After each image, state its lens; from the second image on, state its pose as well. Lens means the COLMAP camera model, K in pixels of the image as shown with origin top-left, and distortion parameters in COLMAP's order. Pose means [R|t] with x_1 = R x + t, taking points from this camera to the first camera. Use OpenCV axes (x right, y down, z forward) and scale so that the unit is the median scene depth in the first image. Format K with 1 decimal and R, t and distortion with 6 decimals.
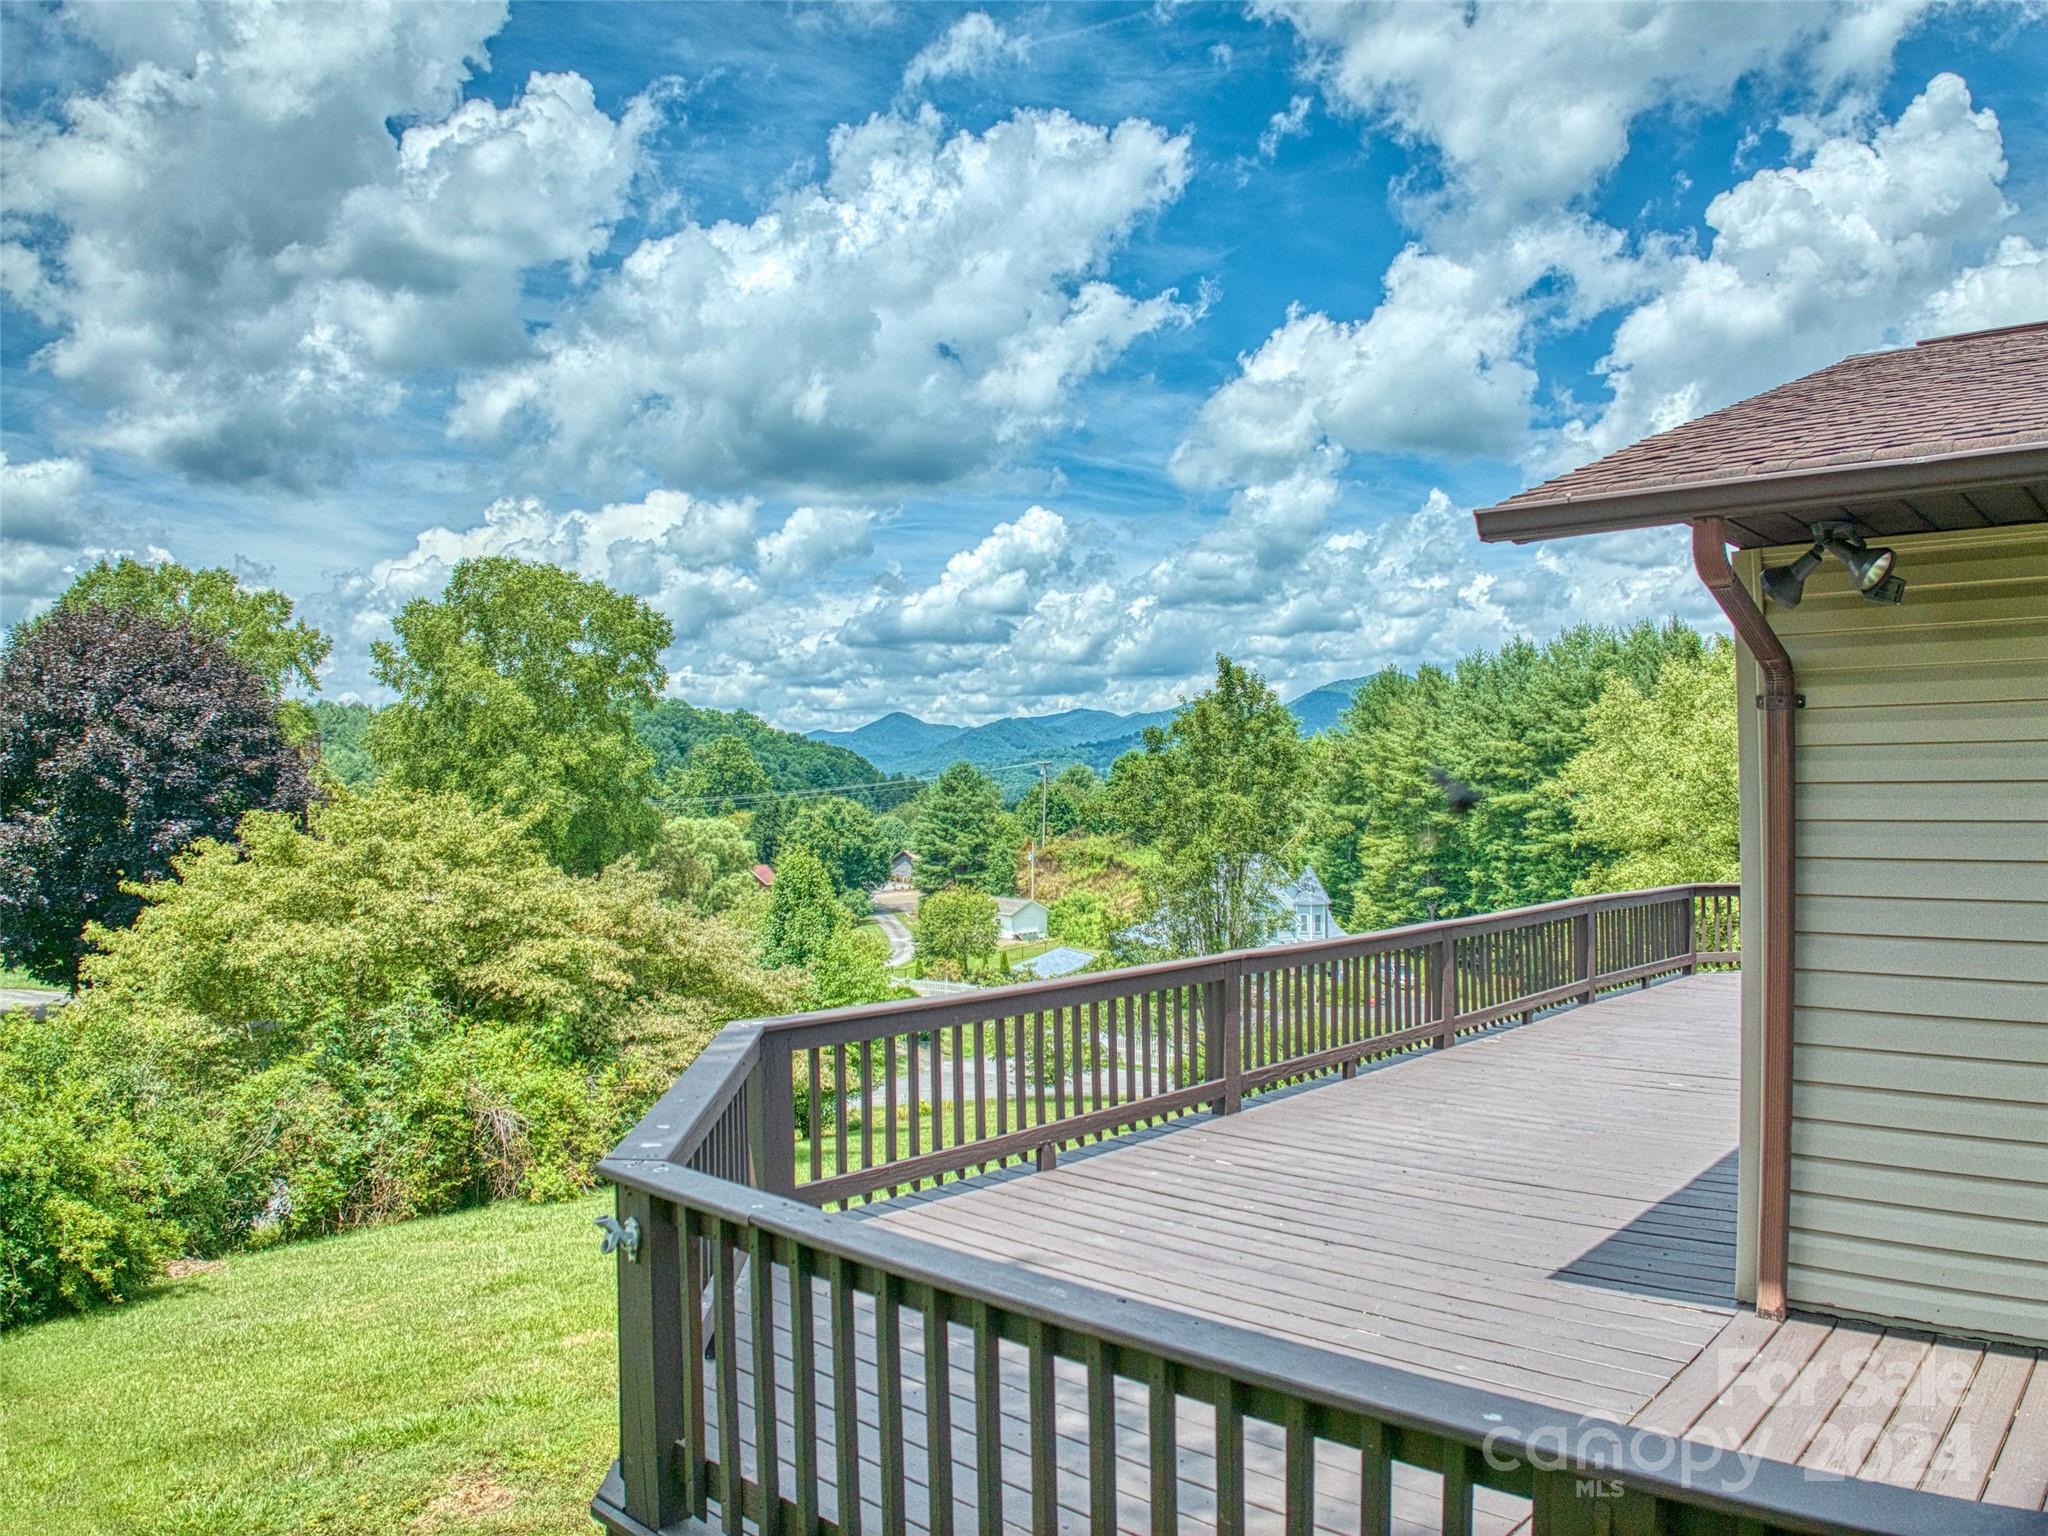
lens RADIAL K [[1428.4, 0, 1080.8], [0, 1428.4, 785.9], [0, 0, 1]] dist [-0.104064, -0.011052]
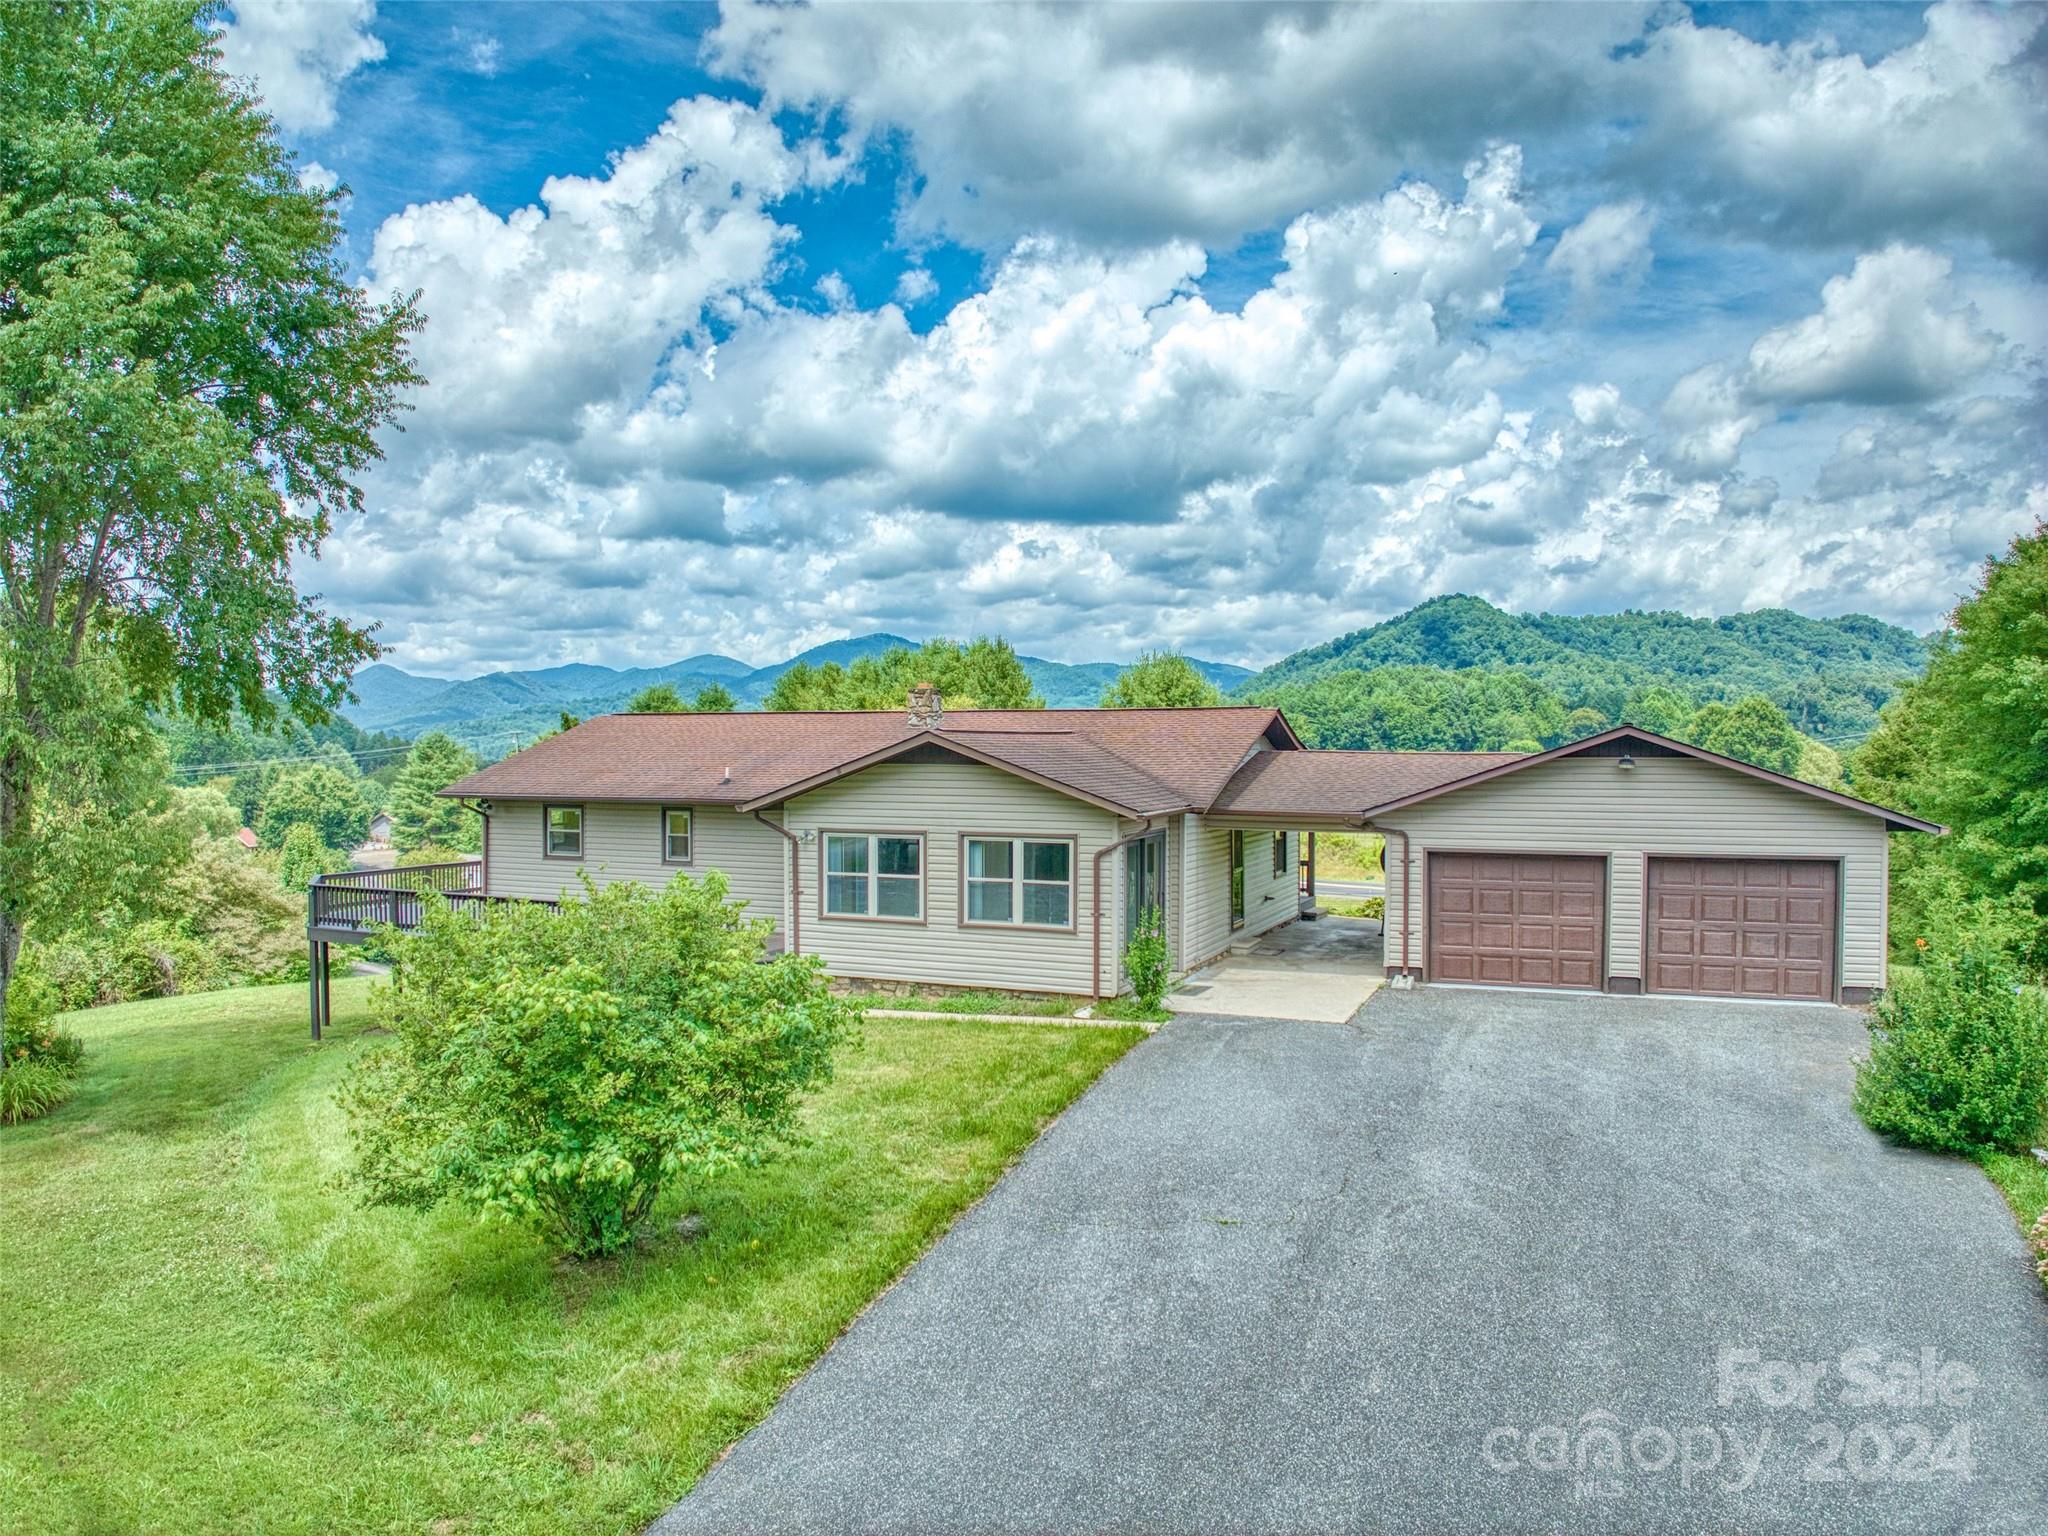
lens RADIAL K [[1428.4, 0, 996.6], [0, 1428.4, 773.1], [0, 0, 1]] dist [-0.104064, -0.011052]
pose [[0.959324, -0.002818, 0.282293, 0.057913], [-0.003676, 0.999741, 0.022473, -0.027095], [-0.282283, -0.022596, 0.959065, -0.367535]]
